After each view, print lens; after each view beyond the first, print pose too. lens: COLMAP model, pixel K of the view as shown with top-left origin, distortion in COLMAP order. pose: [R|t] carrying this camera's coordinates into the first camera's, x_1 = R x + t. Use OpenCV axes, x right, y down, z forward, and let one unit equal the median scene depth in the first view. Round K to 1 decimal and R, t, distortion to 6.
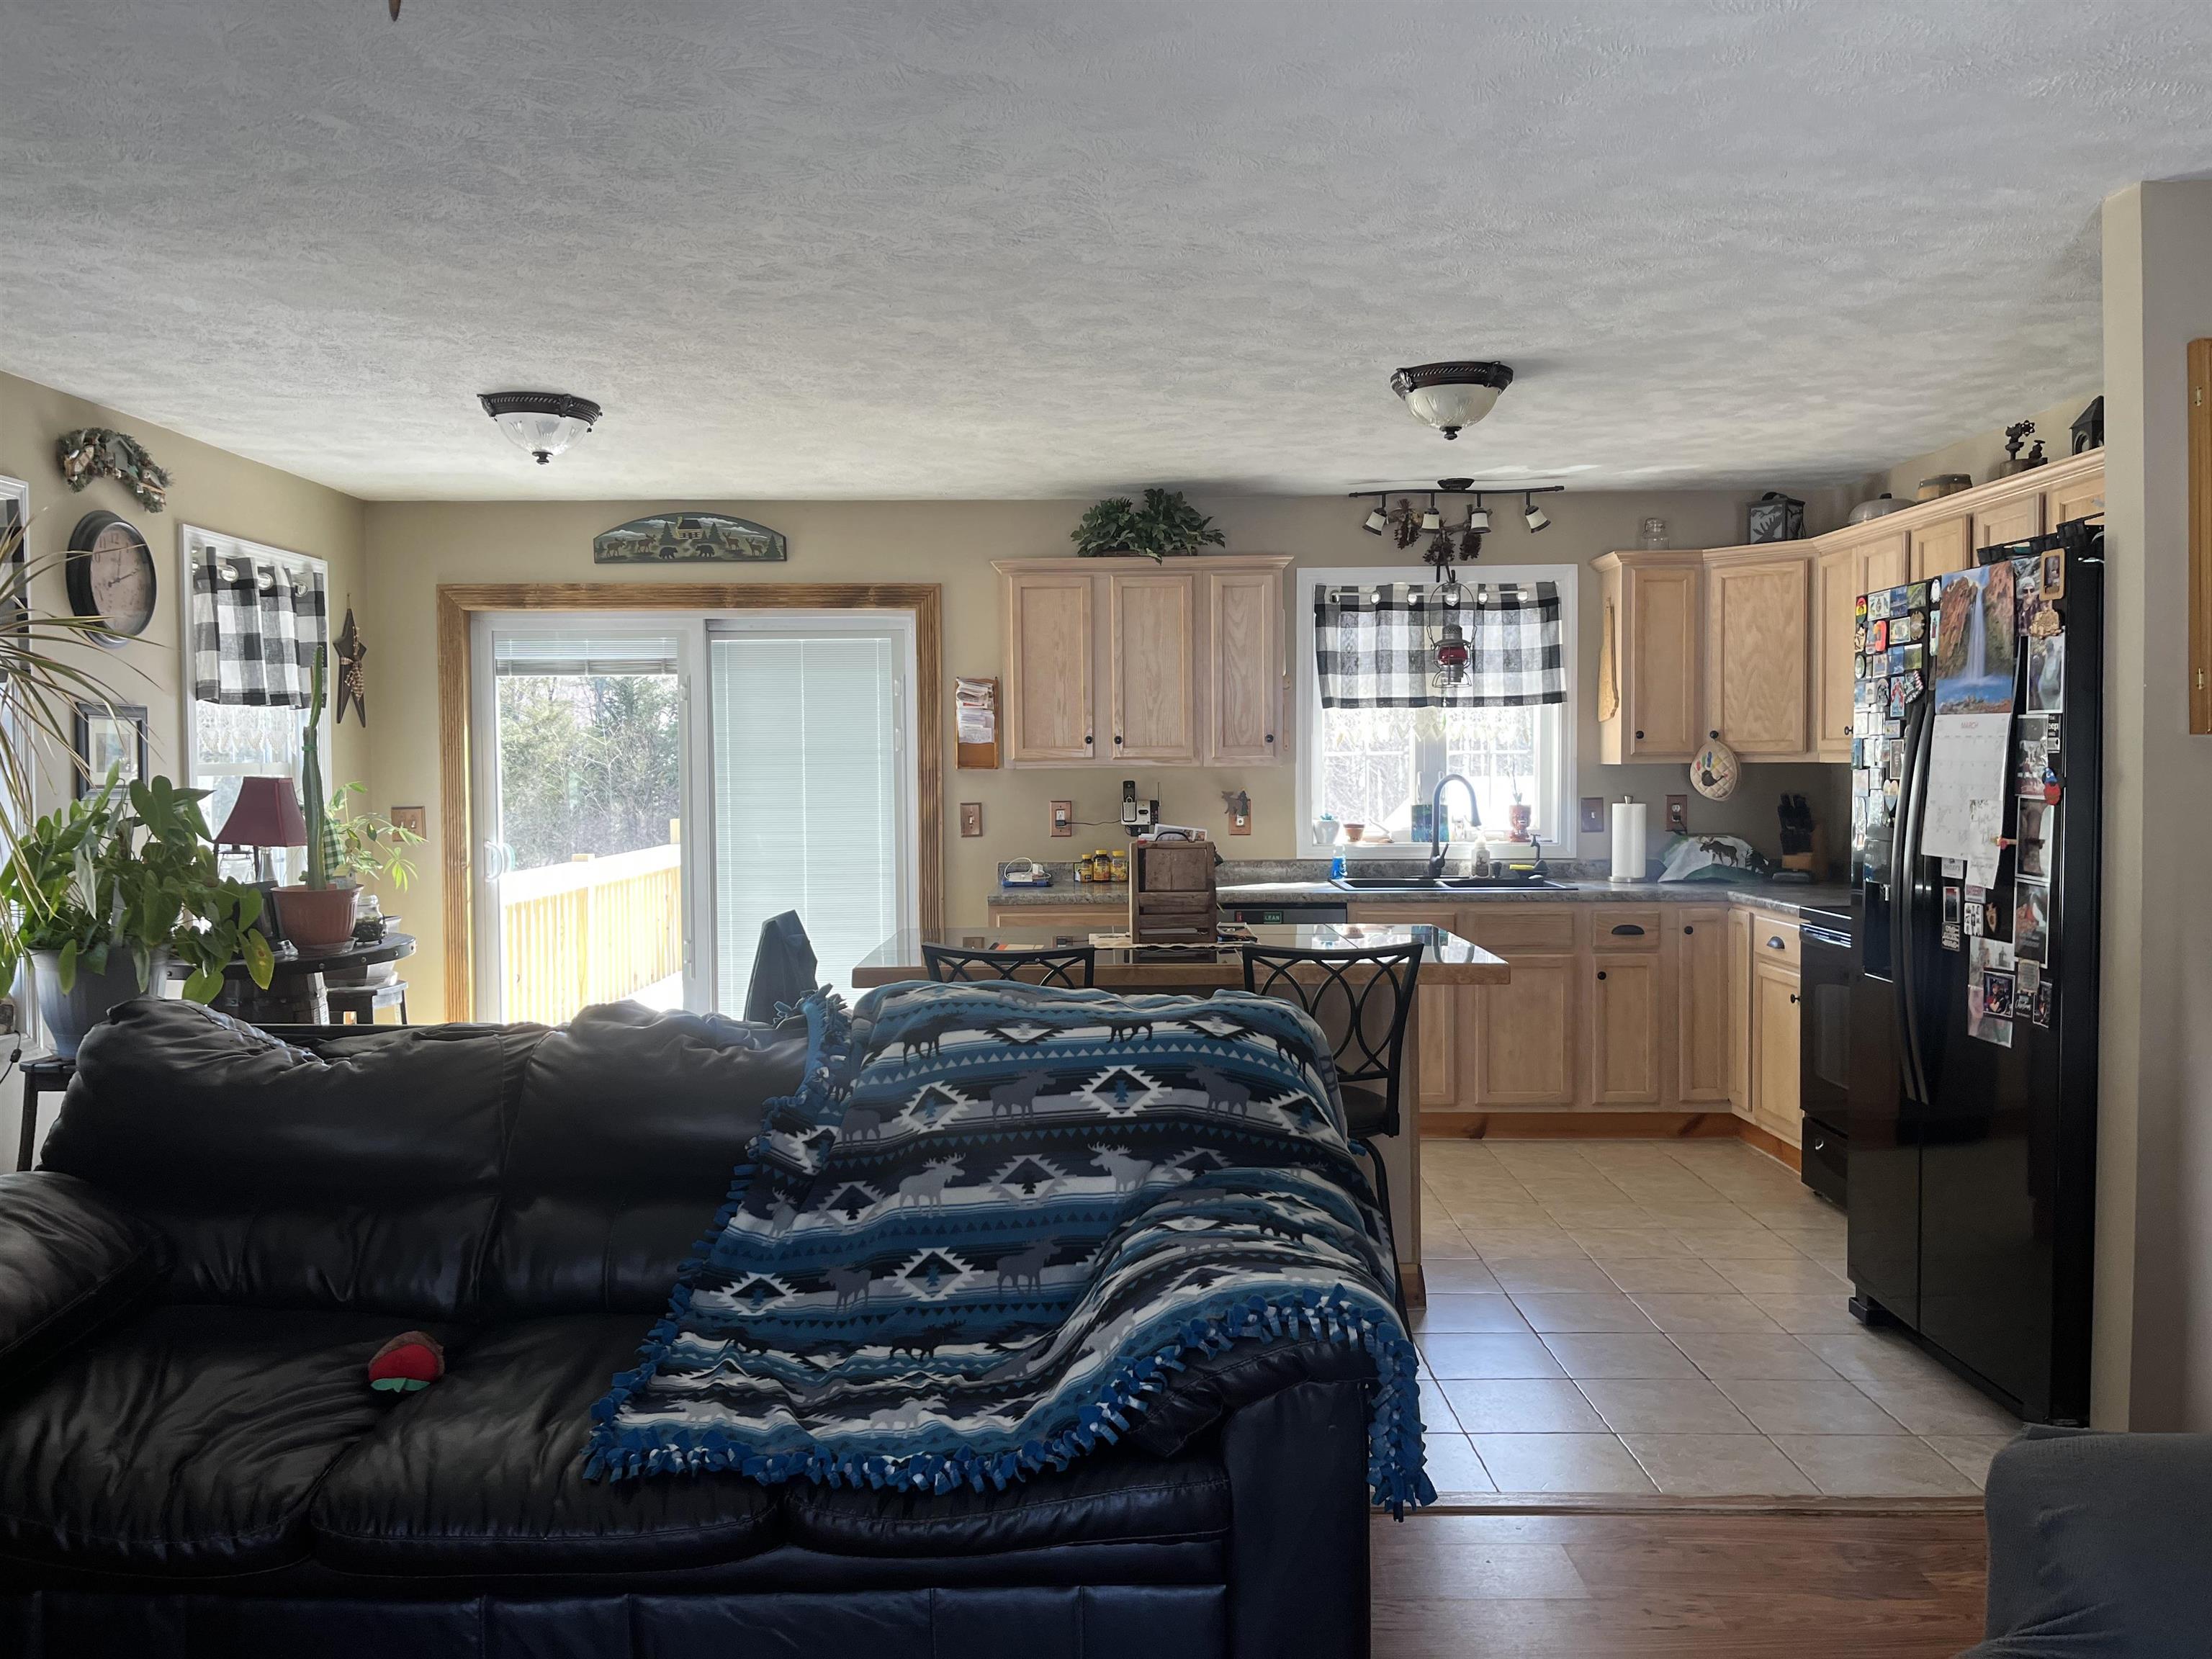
lens RADIAL K [[1685.0, 0, 1082.0], [0, 1685.0, 831.8], [0, 0, 1]] dist [0.064861, -0.101216]
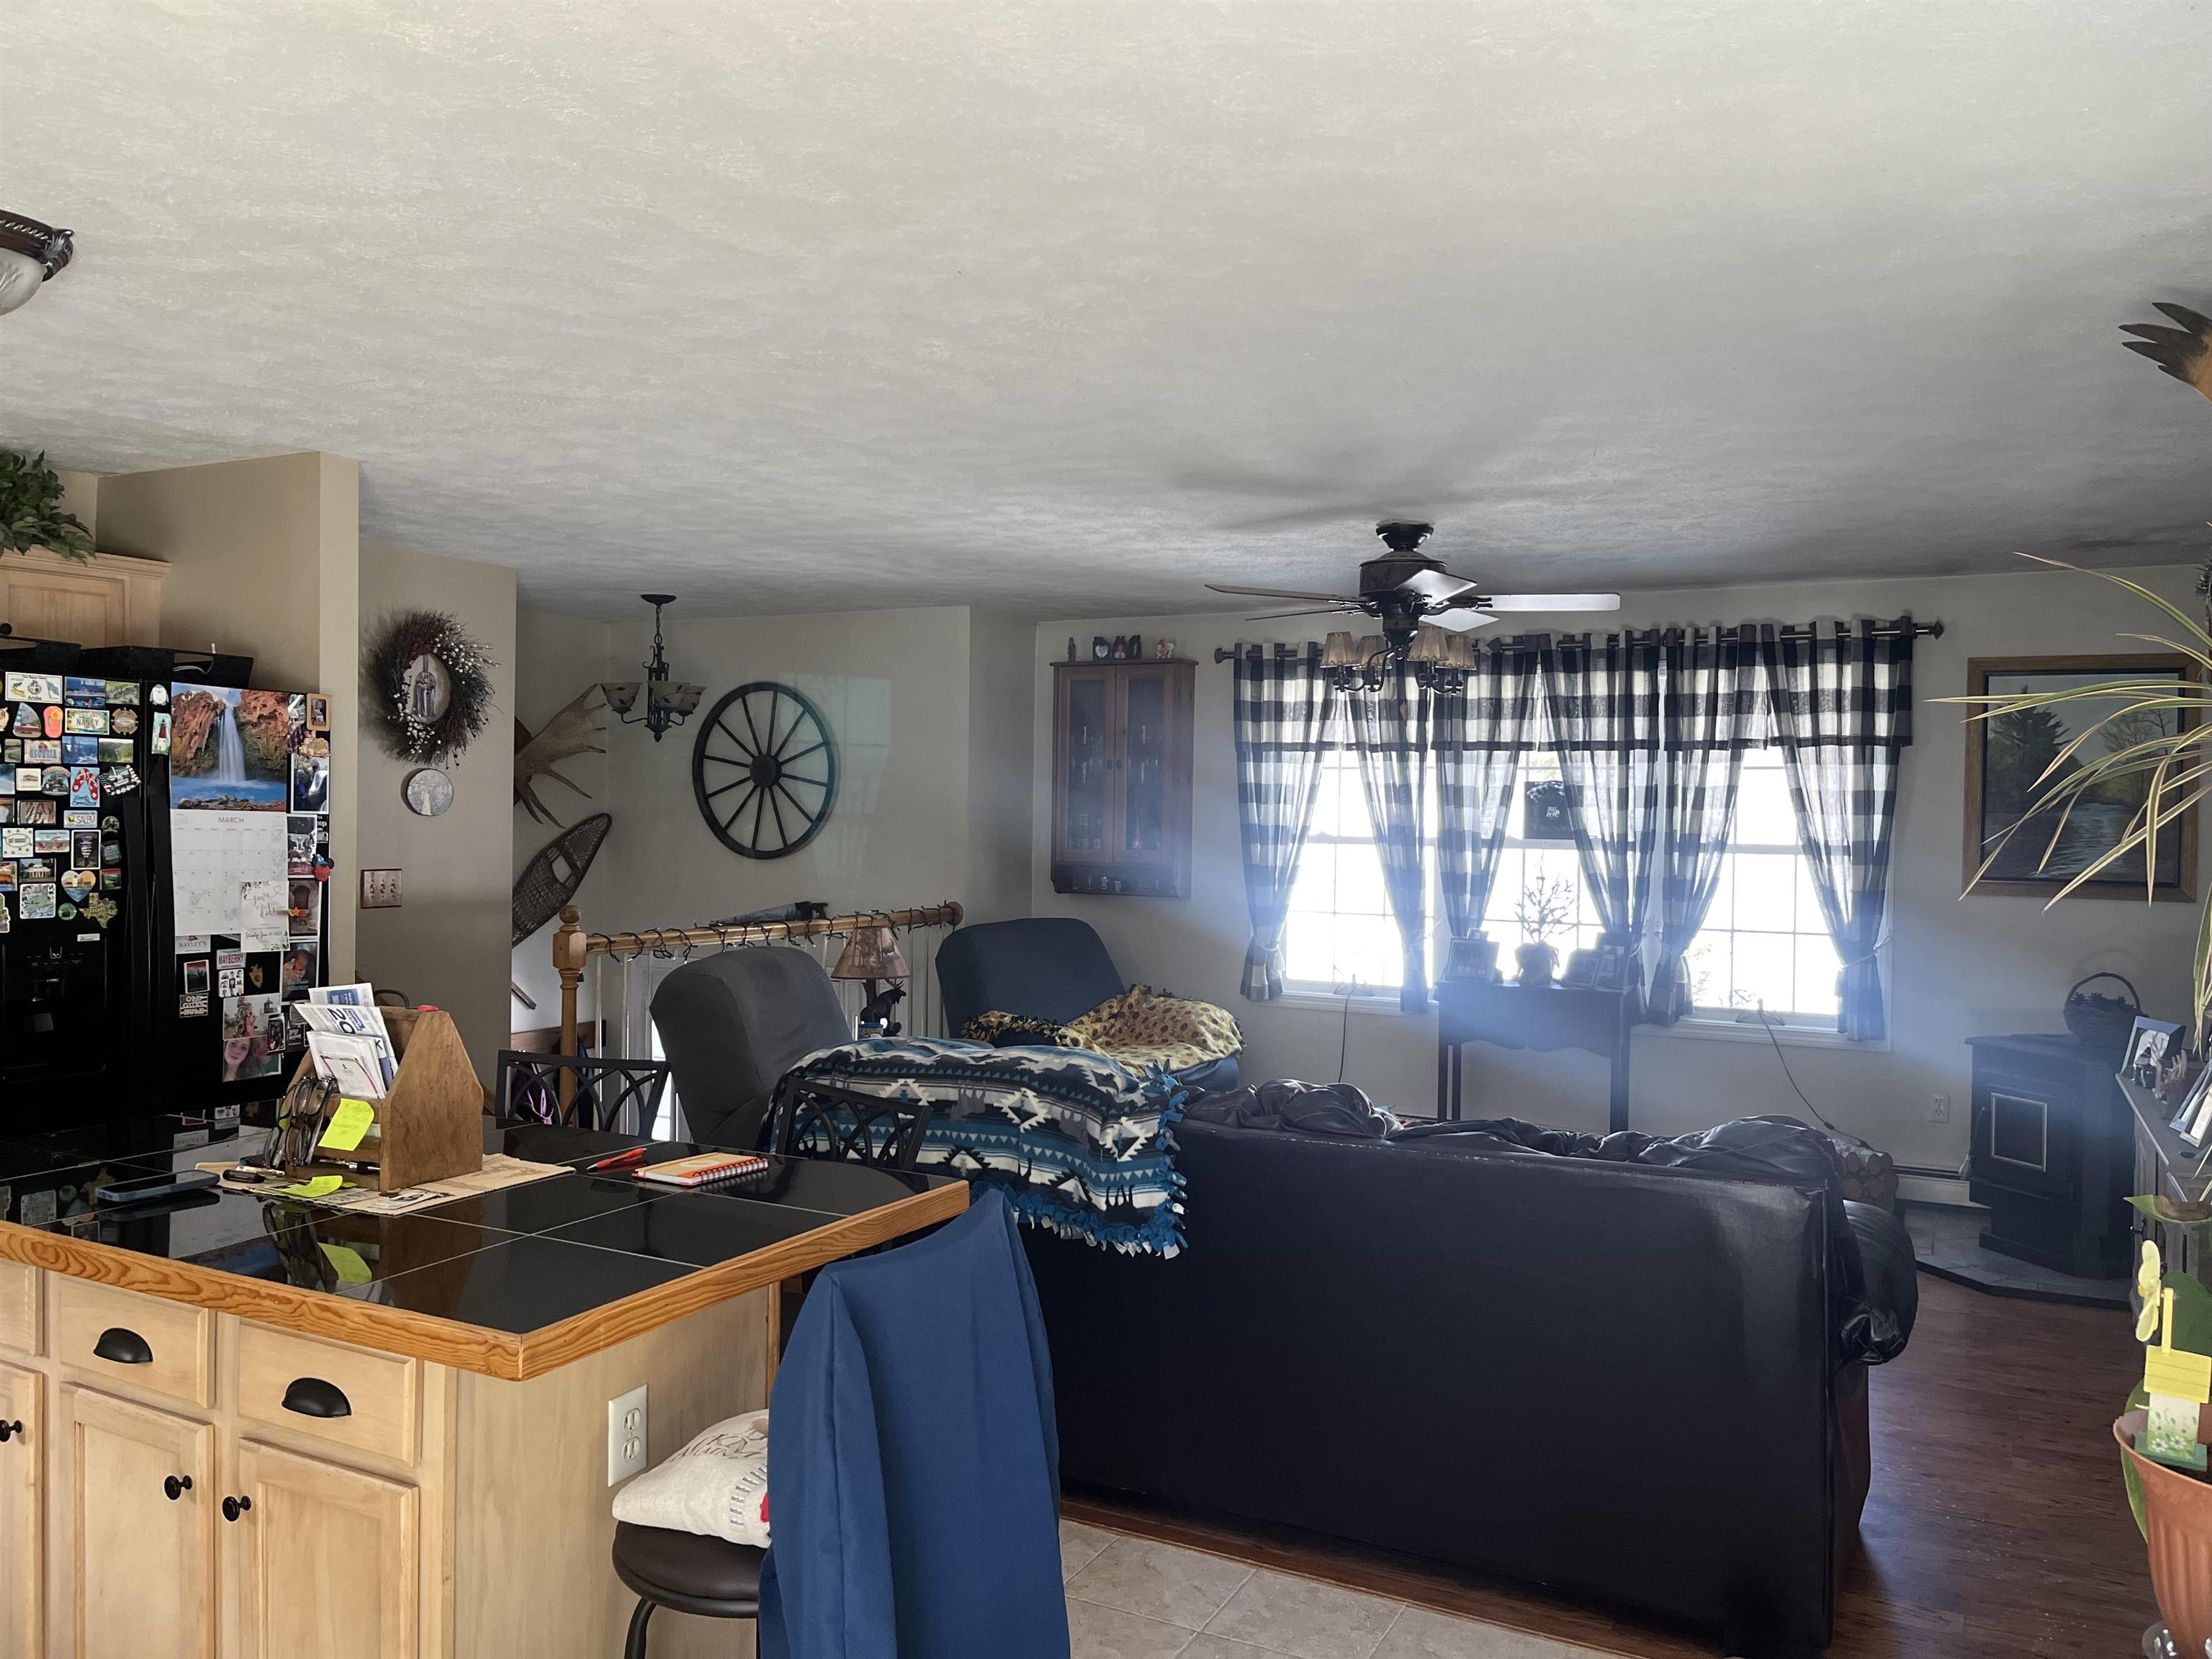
lens RADIAL K [[1685.0, 0, 1082.0], [0, 1685.0, 831.8], [0, 0, 1]] dist [0.064861, -0.101216]
pose [[-0.894689, -0.013569, 0.446483, -0.295111], [0.005521, 0.999126, 0.041427, -0.054927], [-0.446655, 0.039529, -0.893832, 0.983057]]
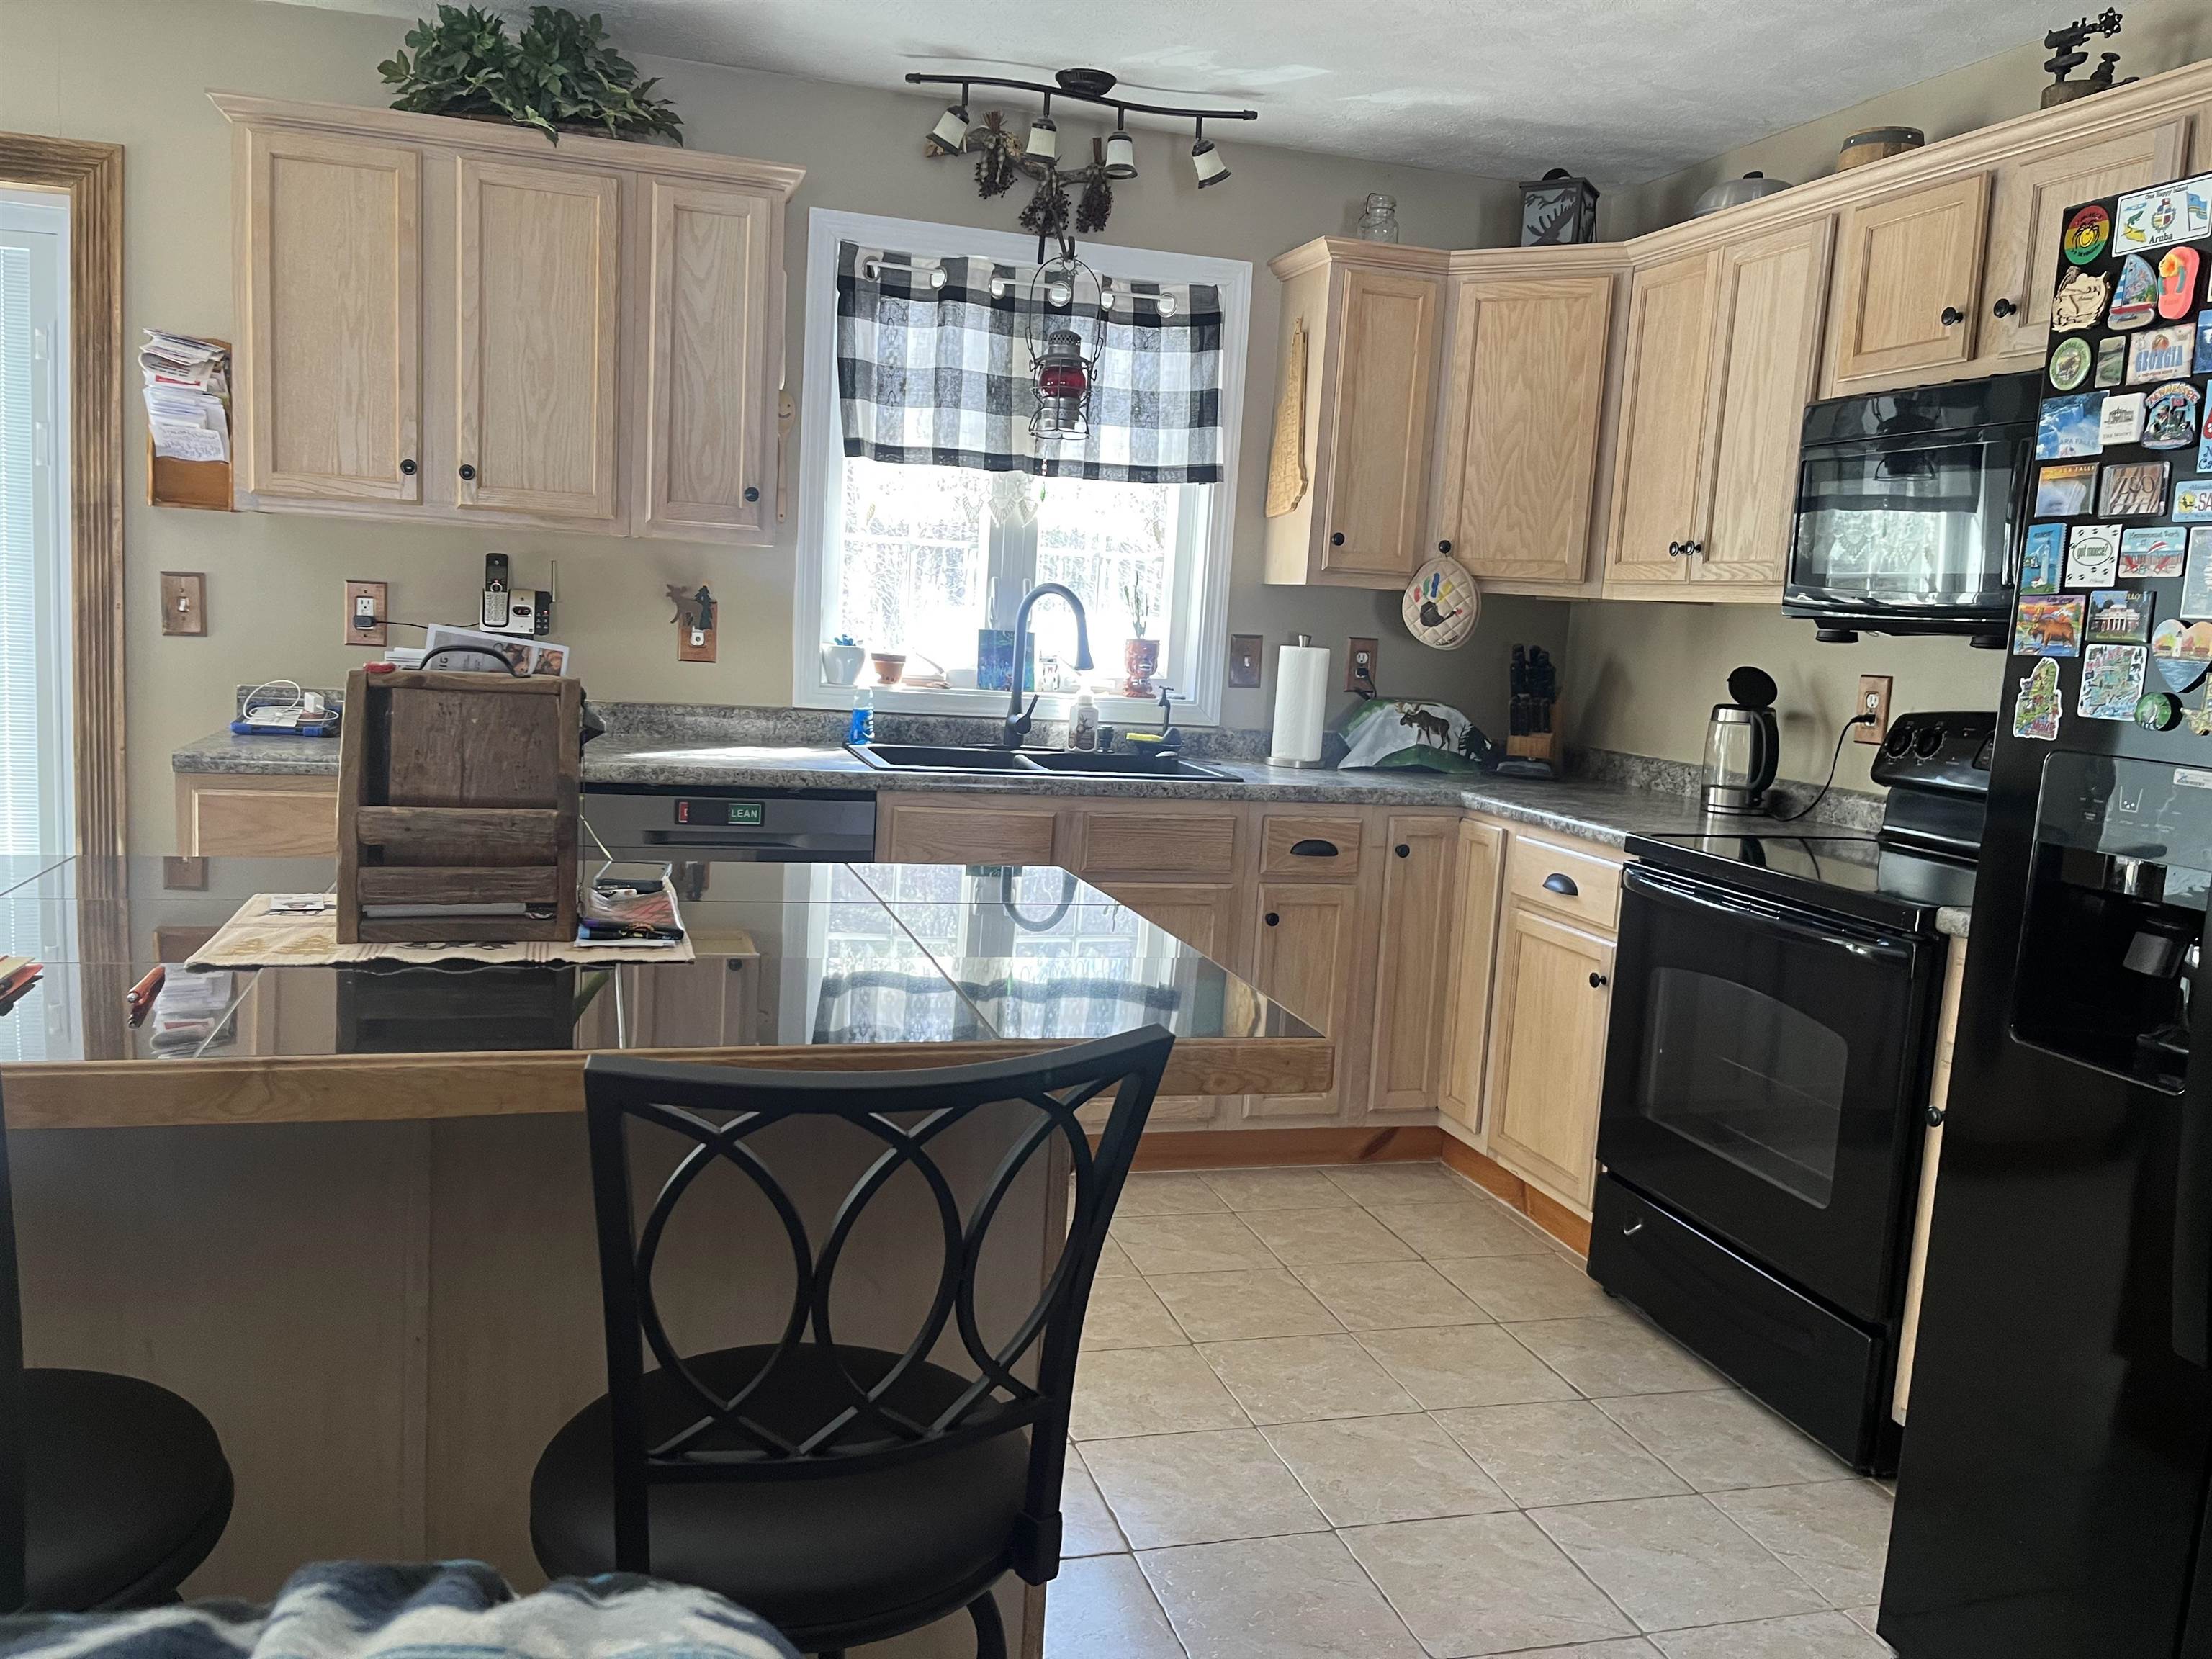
lens RADIAL K [[1685.0, 0, 1082.0], [0, 1685.0, 831.8], [0, 0, 1]] dist [0.064861, -0.101216]
pose [[0.954639, 0.025779, 0.296648, 0.050164], [-0.055349, 0.994246, 0.091716, -0.000705], [-0.292577, -0.103975, 0.950572, 0.404738]]
